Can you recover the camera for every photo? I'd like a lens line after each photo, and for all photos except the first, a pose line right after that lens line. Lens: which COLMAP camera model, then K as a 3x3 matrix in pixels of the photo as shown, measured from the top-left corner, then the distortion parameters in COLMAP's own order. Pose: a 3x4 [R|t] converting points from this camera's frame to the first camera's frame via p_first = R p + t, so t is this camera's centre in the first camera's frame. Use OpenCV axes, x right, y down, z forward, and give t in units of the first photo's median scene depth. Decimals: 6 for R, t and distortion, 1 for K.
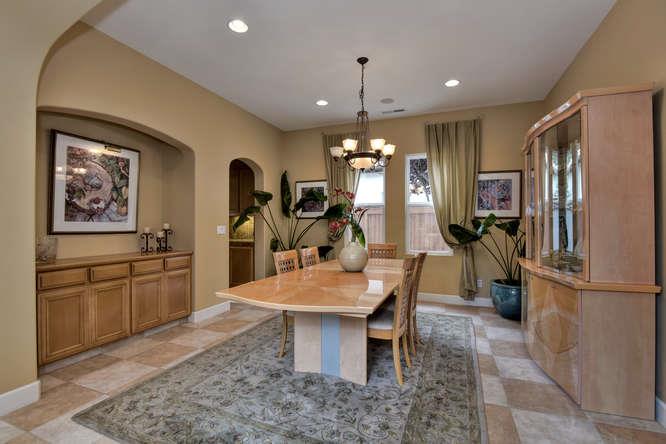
lens RADIAL K [[305.4, 0, 330.9], [0, 305.4, 223.7], [0, 0, 1]] dist [-0.017151, -0.002643]
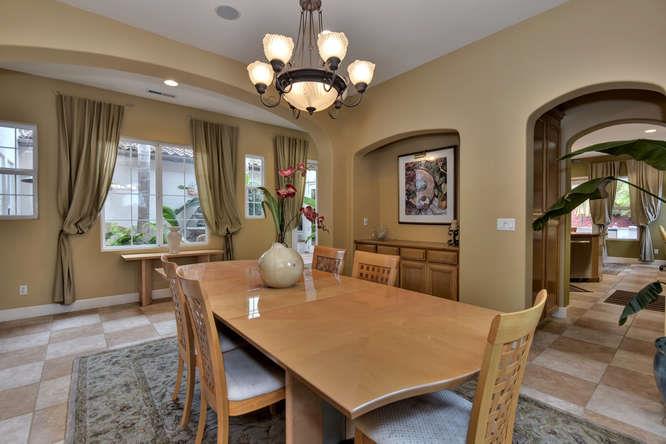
lens RADIAL K [[305.4, 0, 332.4], [0, 305.4, 222.2], [0, 0, 1]] dist [-0.017151, -0.002643]
pose [[-0.484840, 0.011123, -0.874532, 0.532482], [0.002067, 0.999931, 0.011573, 0.008443], [0.874601, 0.003803, -0.484829, 1.262104]]
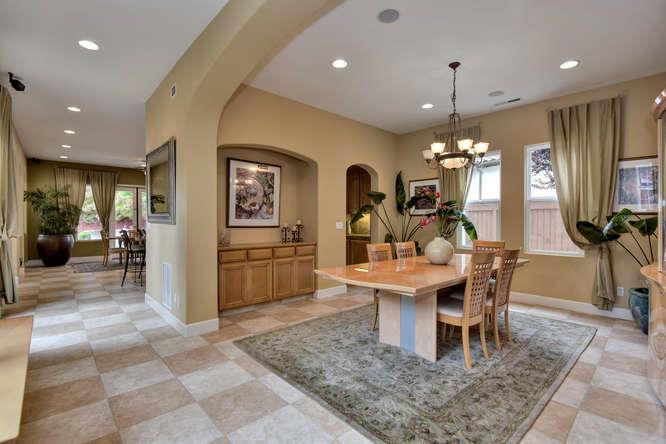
lens RADIAL K [[305.4, 0, 331.9], [0, 305.4, 223.4], [0, 0, 1]] dist [-0.017151, -0.002643]
pose [[0.898622, 0.004417, -0.438702, 0.182797], [-0.000414, 0.999957, 0.009220, 0.001001], [0.438724, -0.008104, 0.898585, -0.129238]]
